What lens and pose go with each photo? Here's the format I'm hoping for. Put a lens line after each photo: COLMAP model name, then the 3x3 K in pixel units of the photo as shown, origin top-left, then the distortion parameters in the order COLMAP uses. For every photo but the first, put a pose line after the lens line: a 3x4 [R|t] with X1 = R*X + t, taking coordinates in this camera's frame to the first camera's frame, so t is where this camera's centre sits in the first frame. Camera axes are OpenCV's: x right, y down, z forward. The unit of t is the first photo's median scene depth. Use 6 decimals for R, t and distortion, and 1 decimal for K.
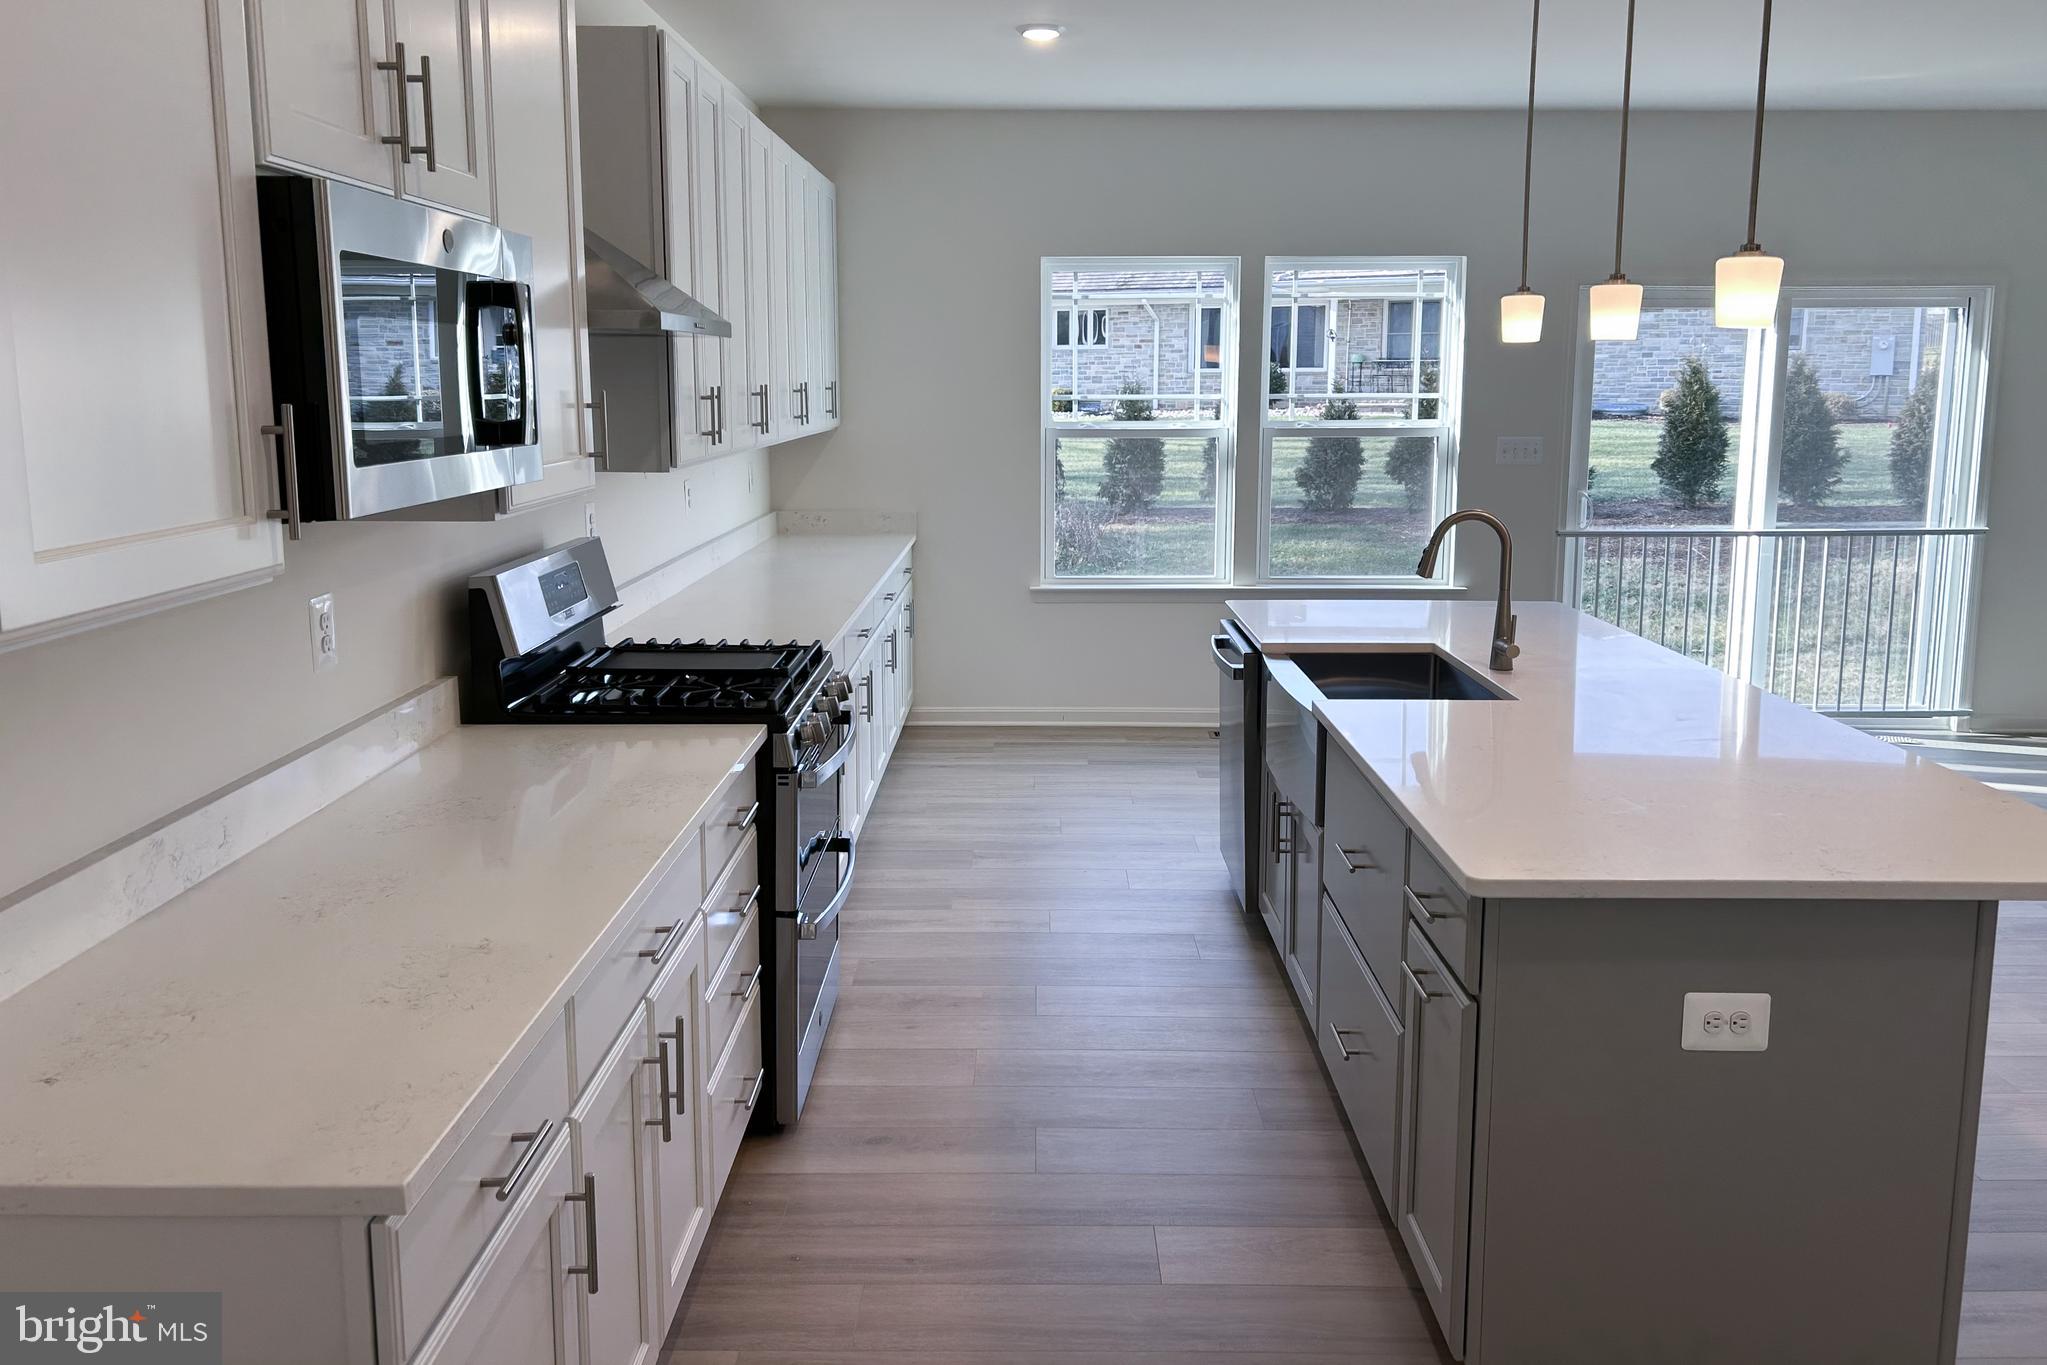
lens RADIAL K [[1551.9, 0, 1052.9], [0, 1551.9, 609.8], [0, 0, 1]] dist [0.061144, -0.033162]
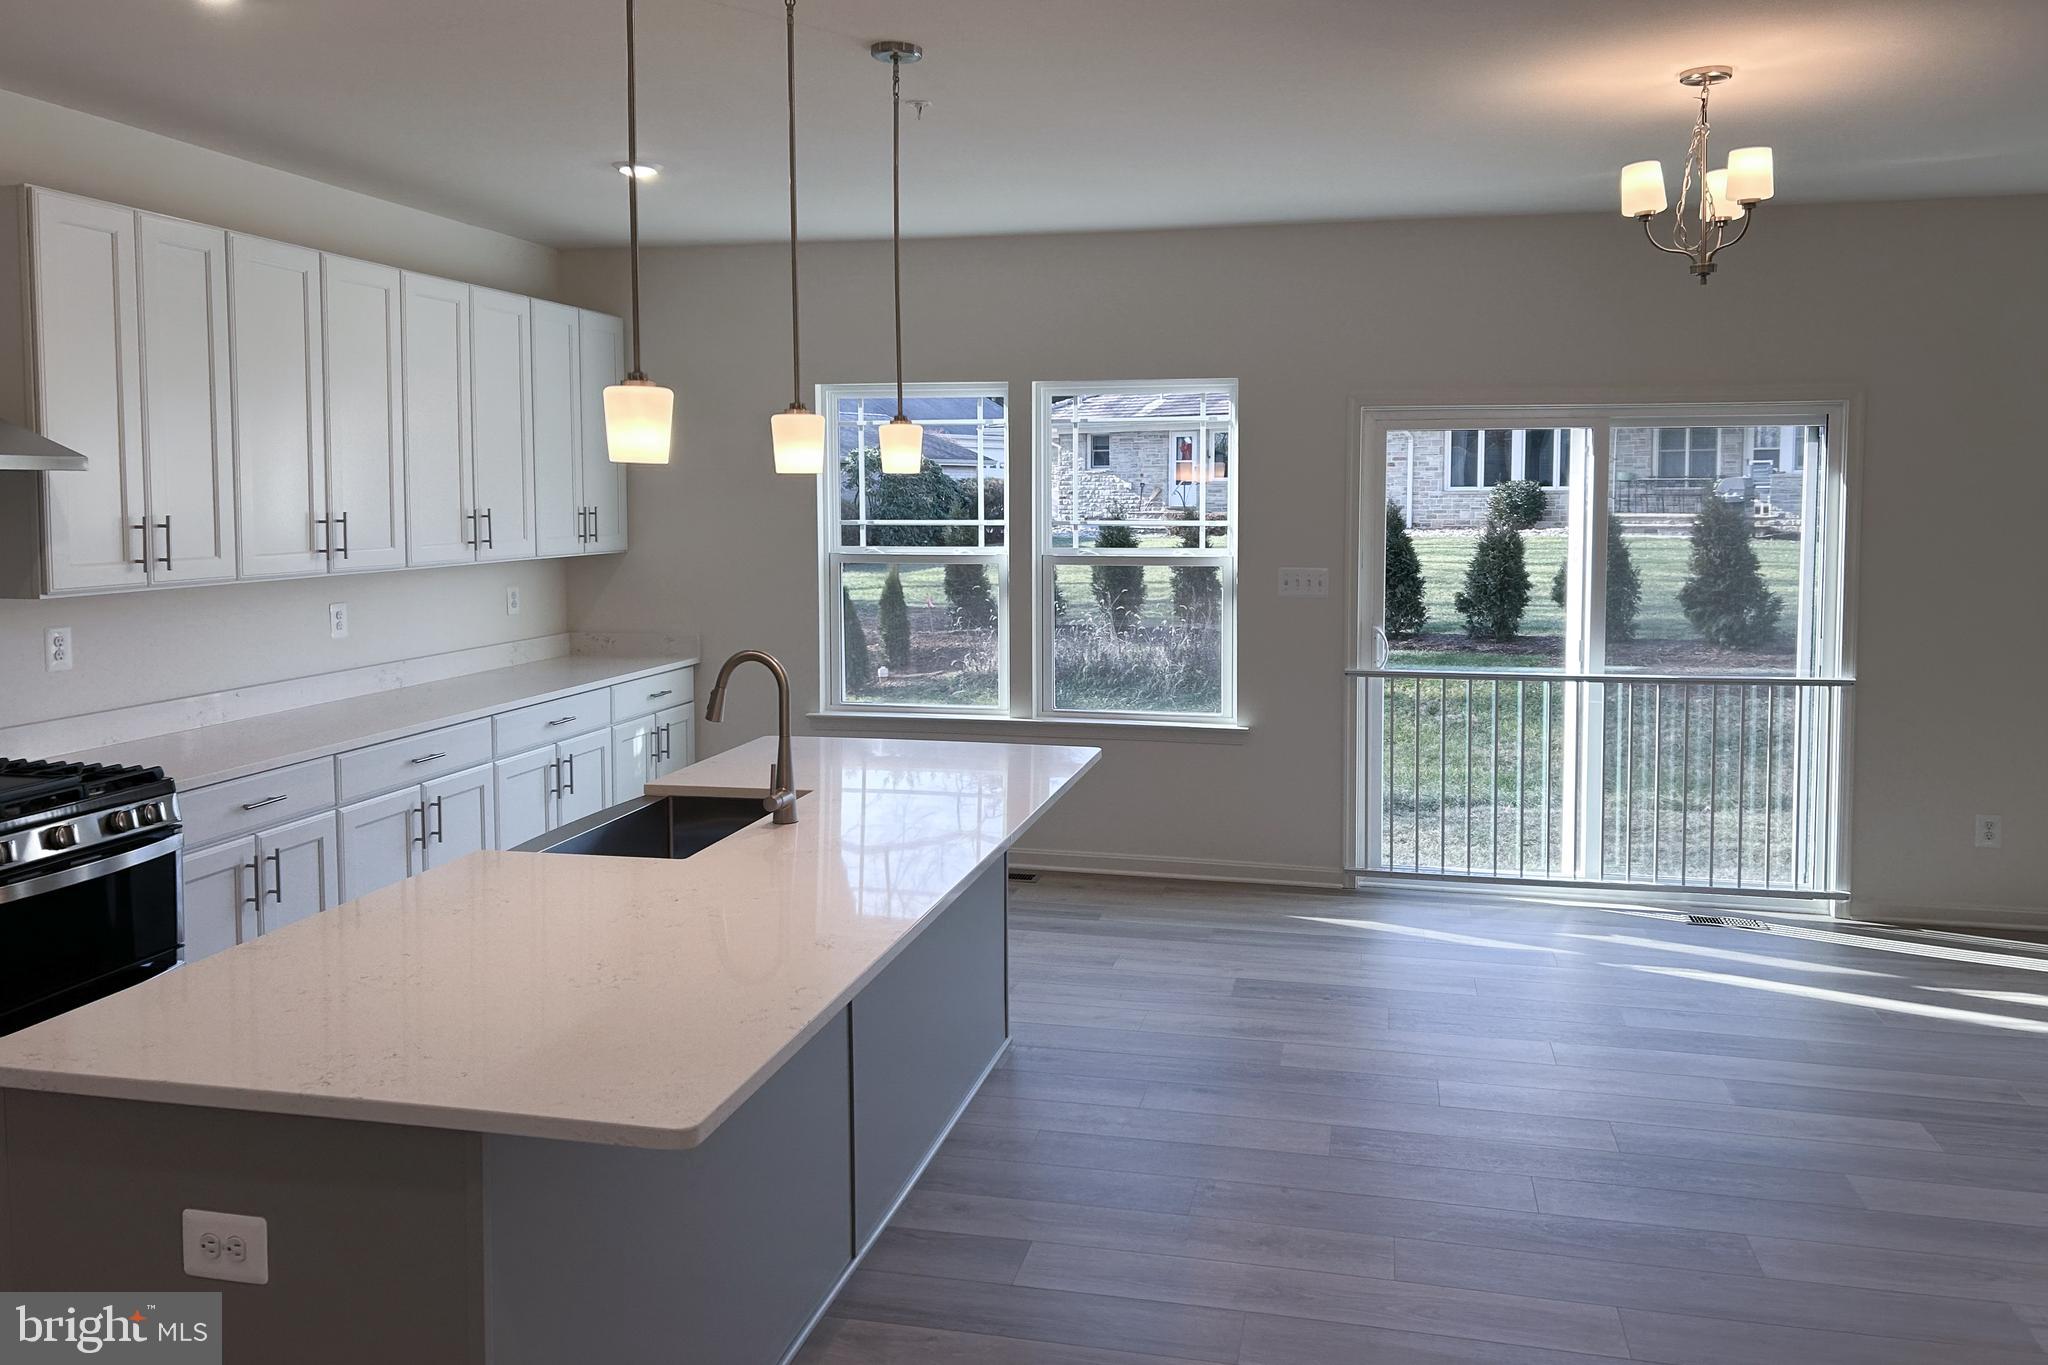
lens RADIAL K [[1552.7, 0, 1039.4], [0, 1552.7, 587.1], [0, 0, 1]] dist [0.061144, -0.033162]
pose [[0.975028, 0.011067, -0.221807, 0.345686], [-0.030911, 0.995799, -0.086192, -0.014109], [0.219921, 0.090896, 0.971274, 0.066354]]
